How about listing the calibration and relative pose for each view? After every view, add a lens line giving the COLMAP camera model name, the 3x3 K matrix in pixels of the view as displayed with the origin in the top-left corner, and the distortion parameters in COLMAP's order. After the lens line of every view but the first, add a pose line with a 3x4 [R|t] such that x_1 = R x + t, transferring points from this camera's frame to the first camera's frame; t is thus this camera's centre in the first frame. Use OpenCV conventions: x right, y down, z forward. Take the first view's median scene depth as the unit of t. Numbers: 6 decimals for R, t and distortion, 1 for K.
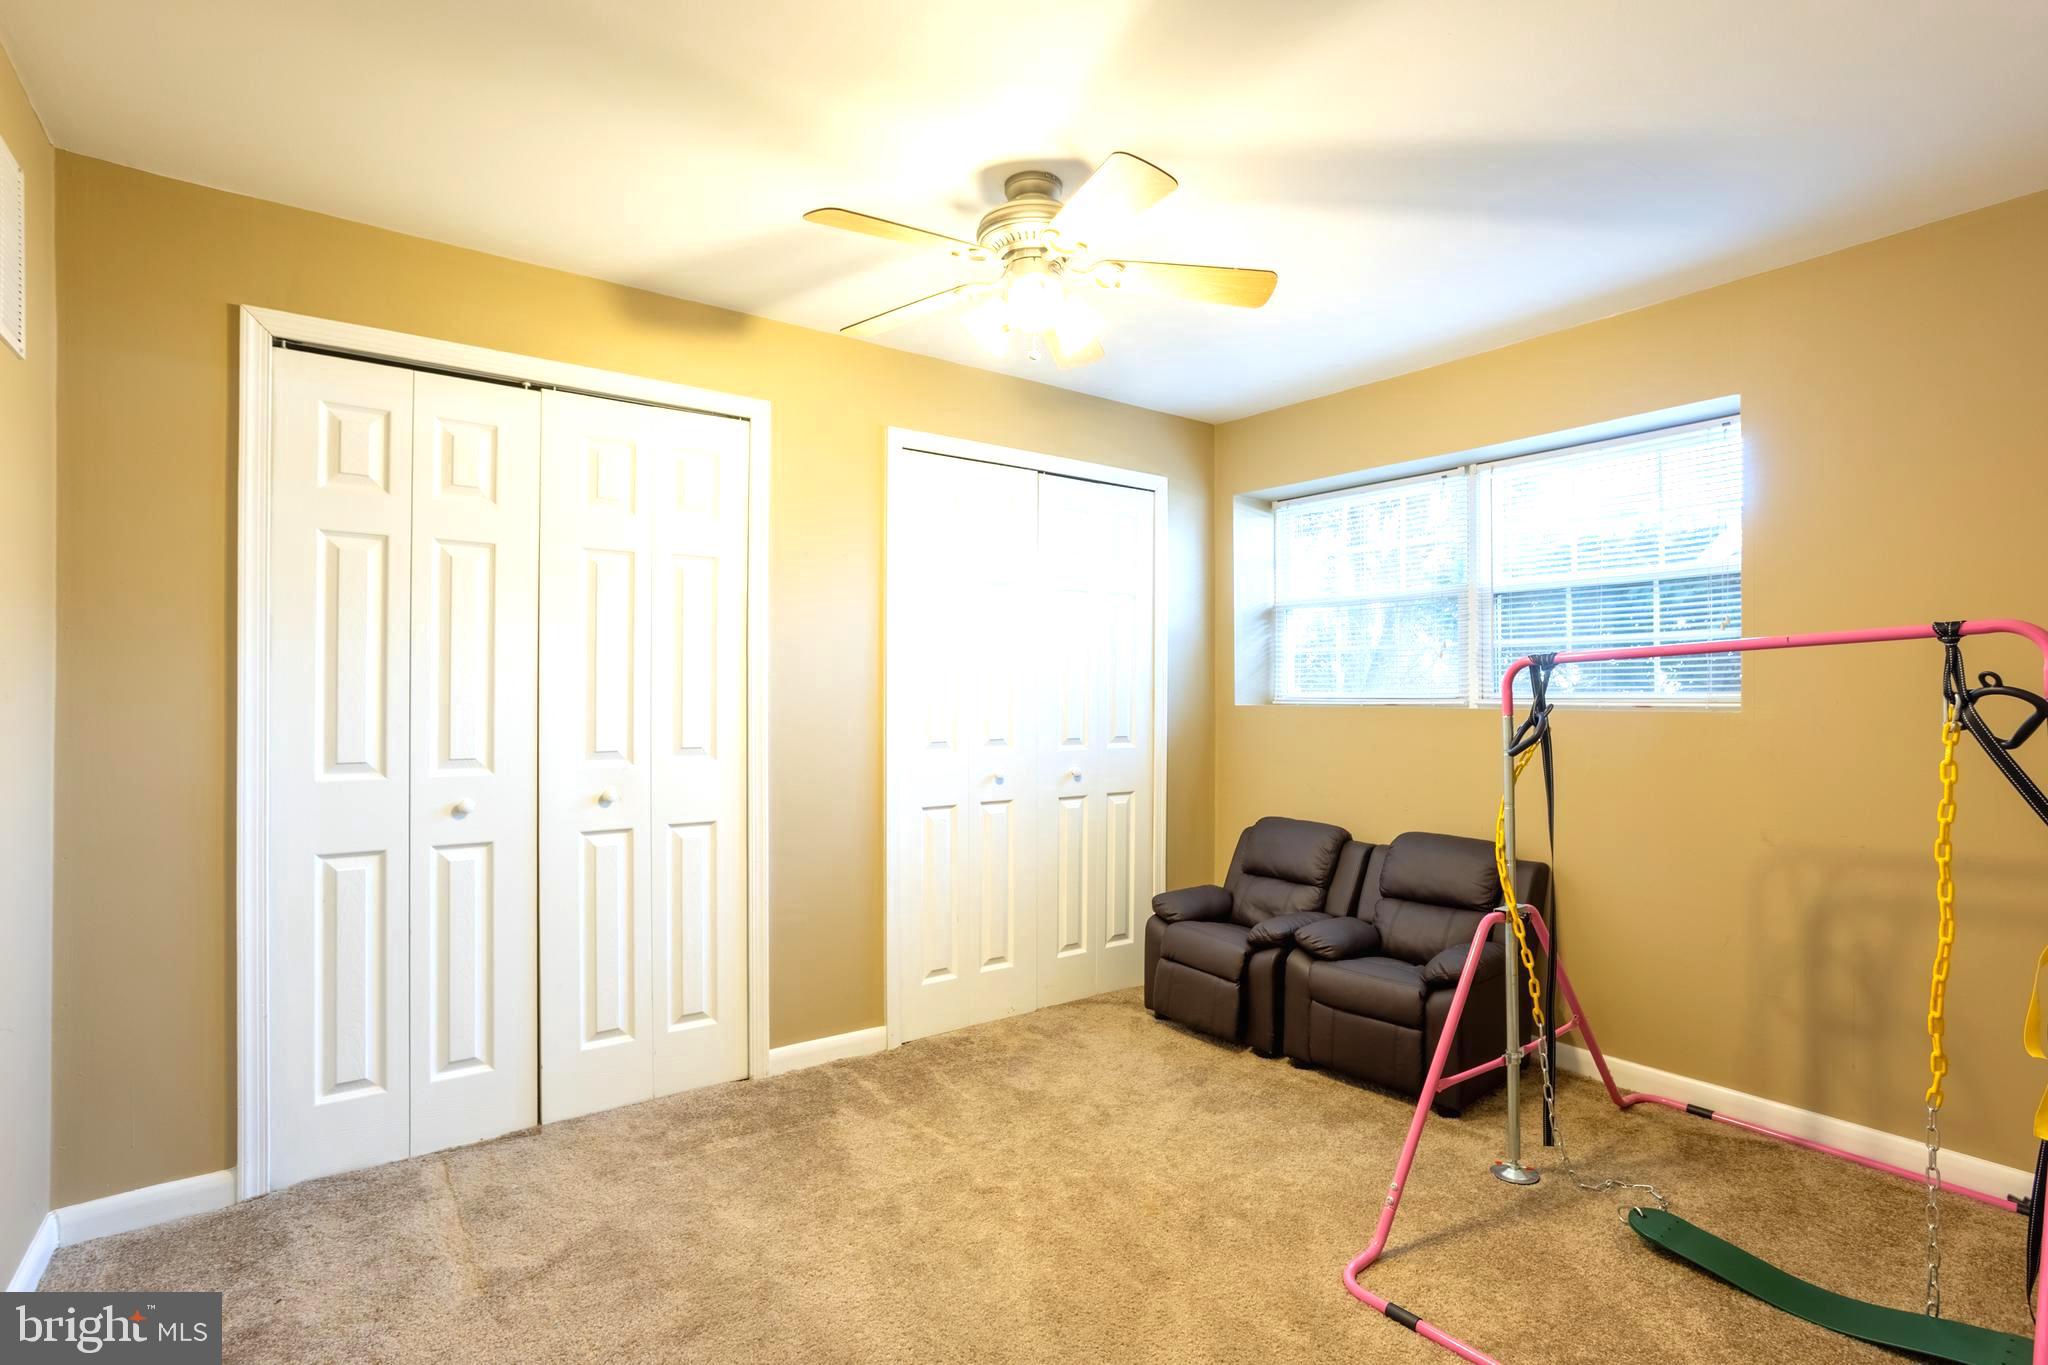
lens RADIAL K [[986.0, 0, 1022.5], [0, 986.0, 694.3], [0, 0, 1]] dist [-0.001945, 0.000254]
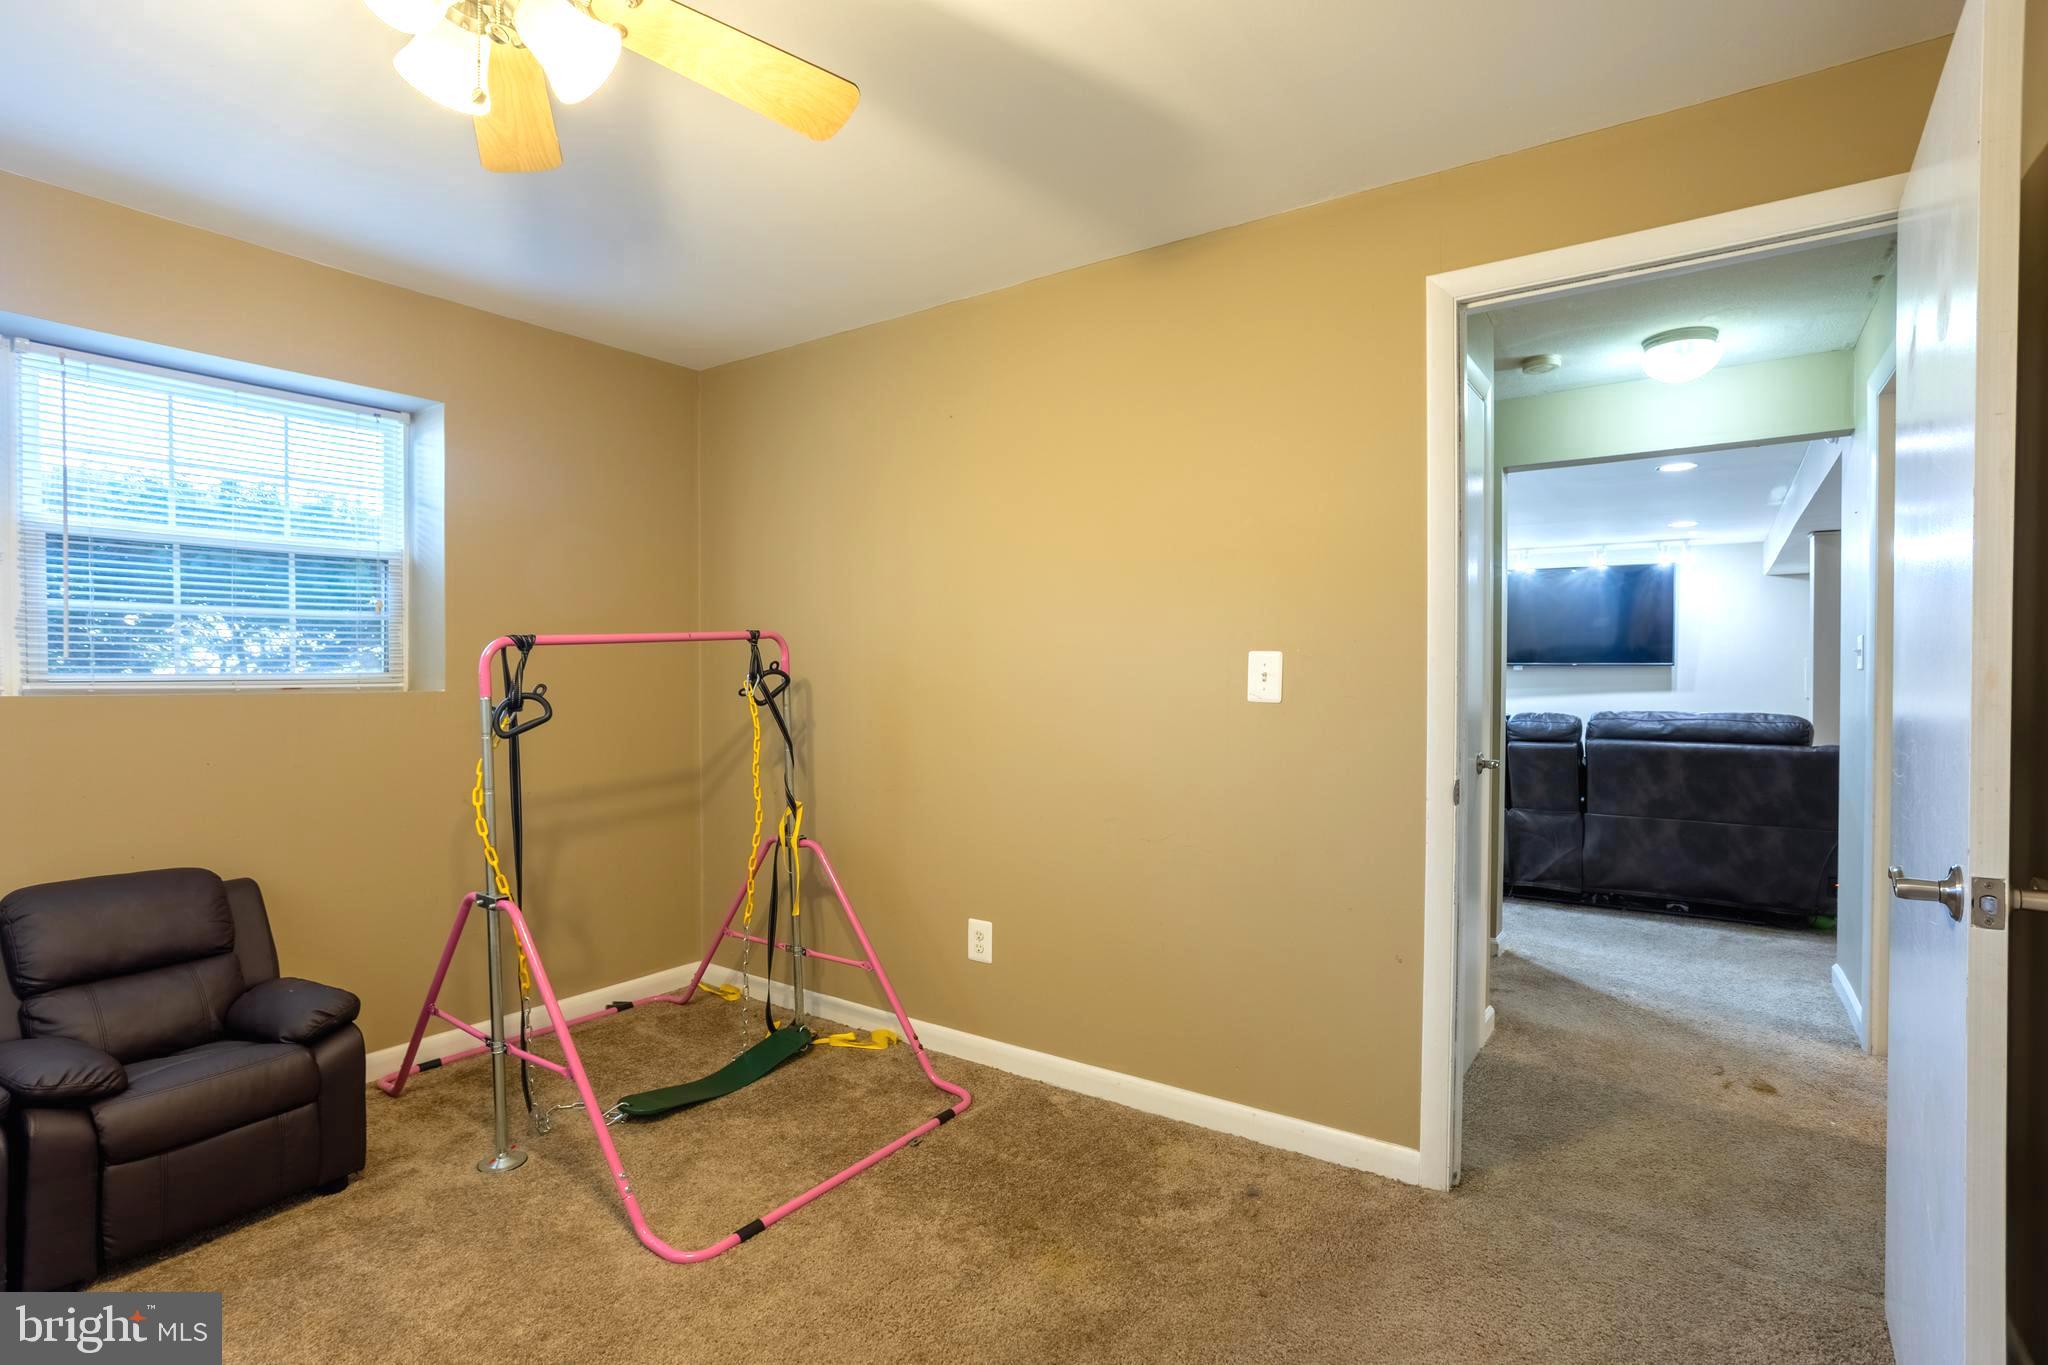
lens RADIAL K [[1016.9, 0, 1019.0], [0, 1016.9, 680.7], [0, 0, 1]] dist [-0.051464, 0.029046]
pose [[-0.320939, -0.006381, 0.947078, -0.545740], [0.001720, 0.999972, 0.007321, -0.000453], [-0.947098, 0.003979, -0.320919, 0.743575]]
